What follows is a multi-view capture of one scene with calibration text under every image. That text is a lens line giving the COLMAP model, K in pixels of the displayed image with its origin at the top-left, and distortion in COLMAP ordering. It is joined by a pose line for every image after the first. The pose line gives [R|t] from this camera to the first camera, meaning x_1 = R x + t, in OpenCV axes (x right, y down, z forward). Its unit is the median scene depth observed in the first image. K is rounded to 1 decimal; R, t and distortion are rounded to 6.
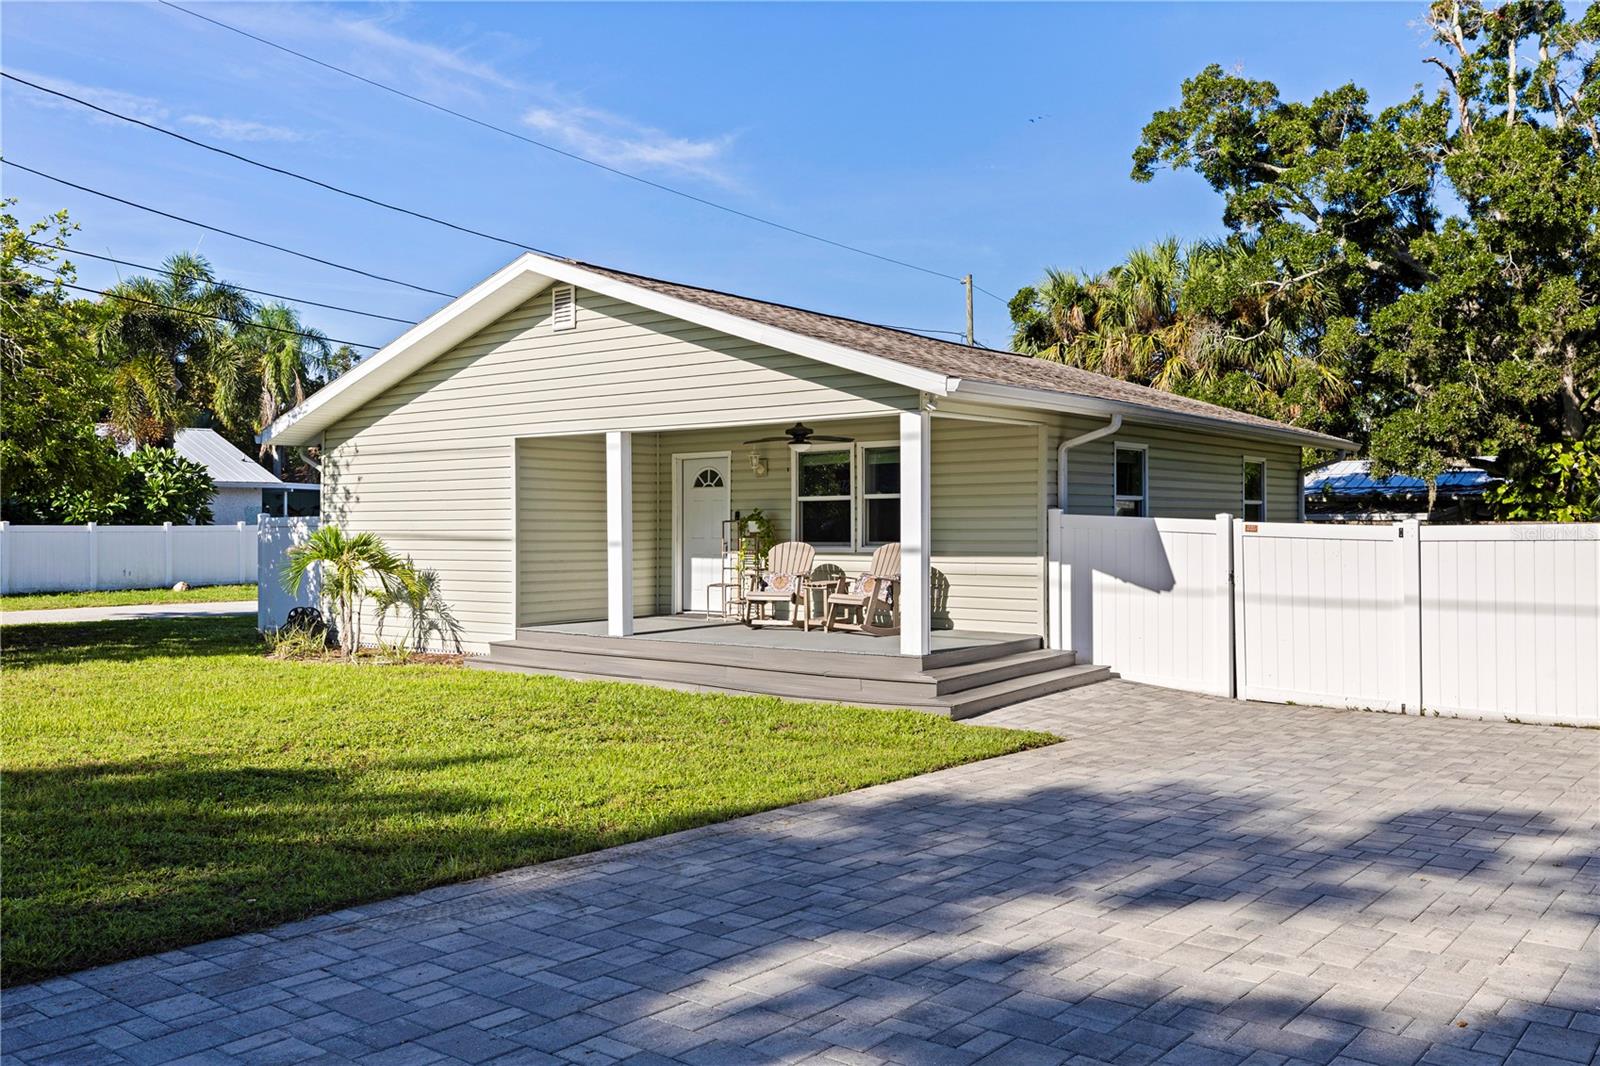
lens RADIAL K [[1324.0, 0, 800.0], [0, 1324.0, 533.0], [0, 0, 1]] dist [0.001441, 0.003482]
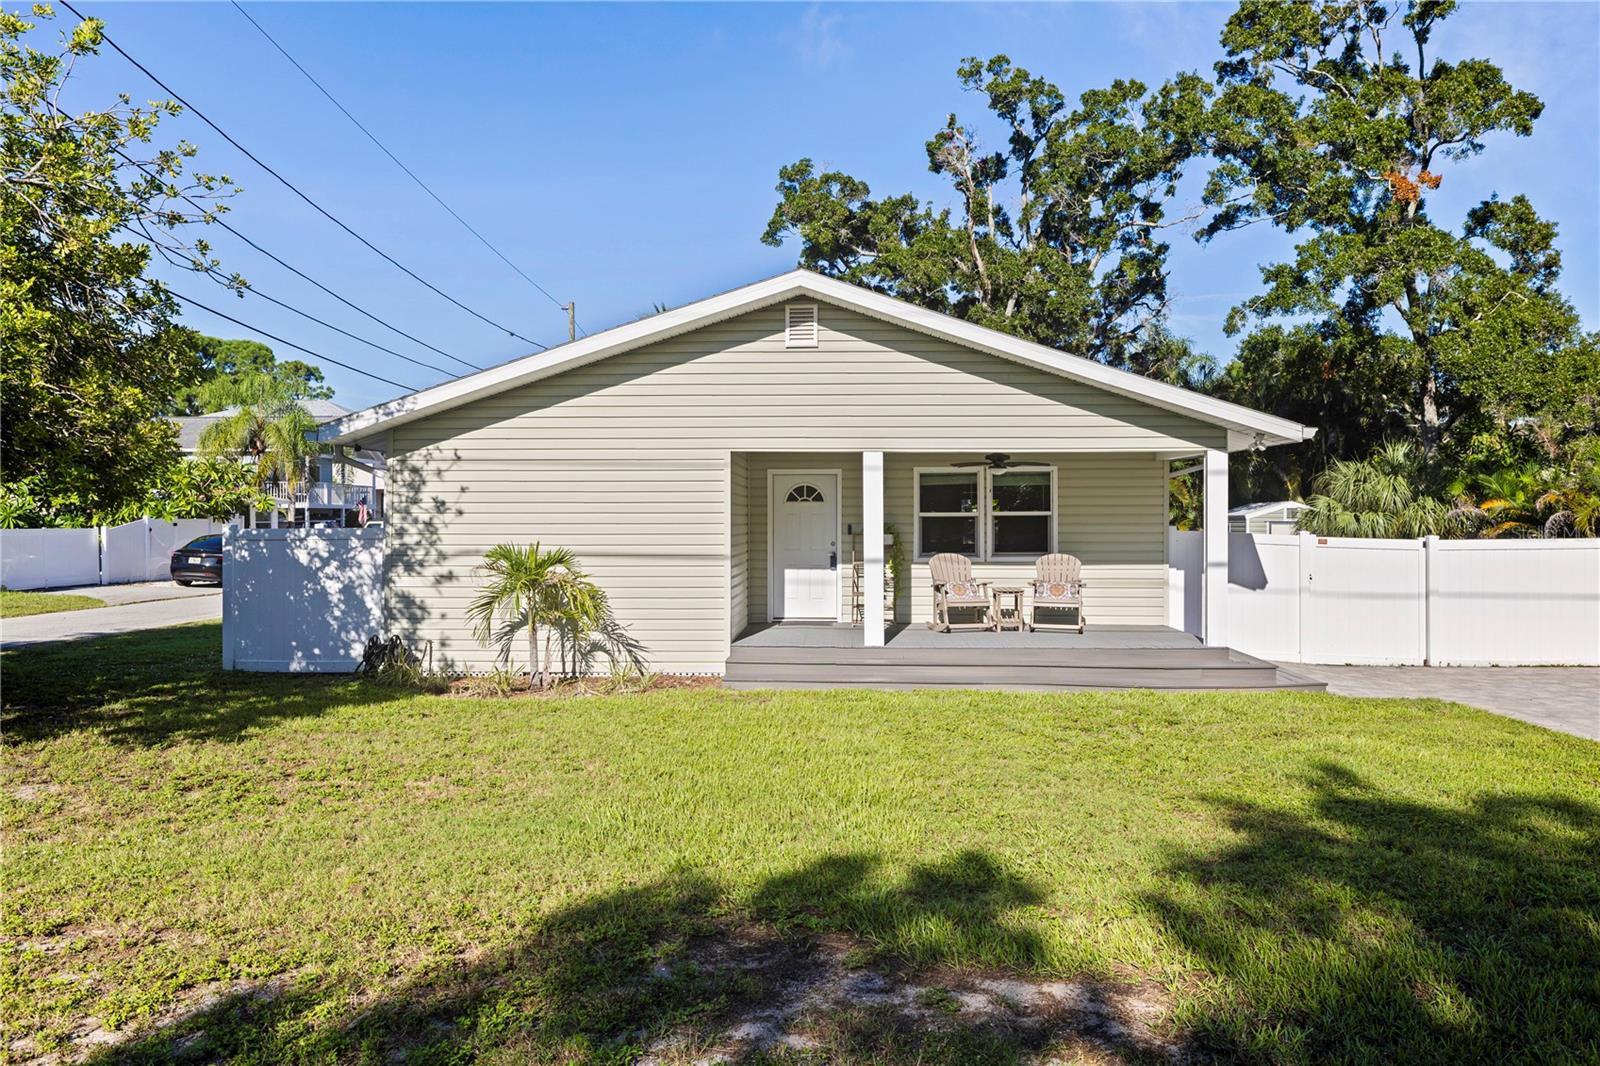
lens RADIAL K [[1126.5, 0, 799.8], [0, 1126.5, 532.6], [0, 0, 1]] dist [-0.004693, -0.001043]
pose [[0.823409, -0.003984, 0.567435, -0.629901], [0.000979, 0.999984, 0.005601, -0.015802], [-0.567448, -0.004057, 0.823399, 0.273535]]
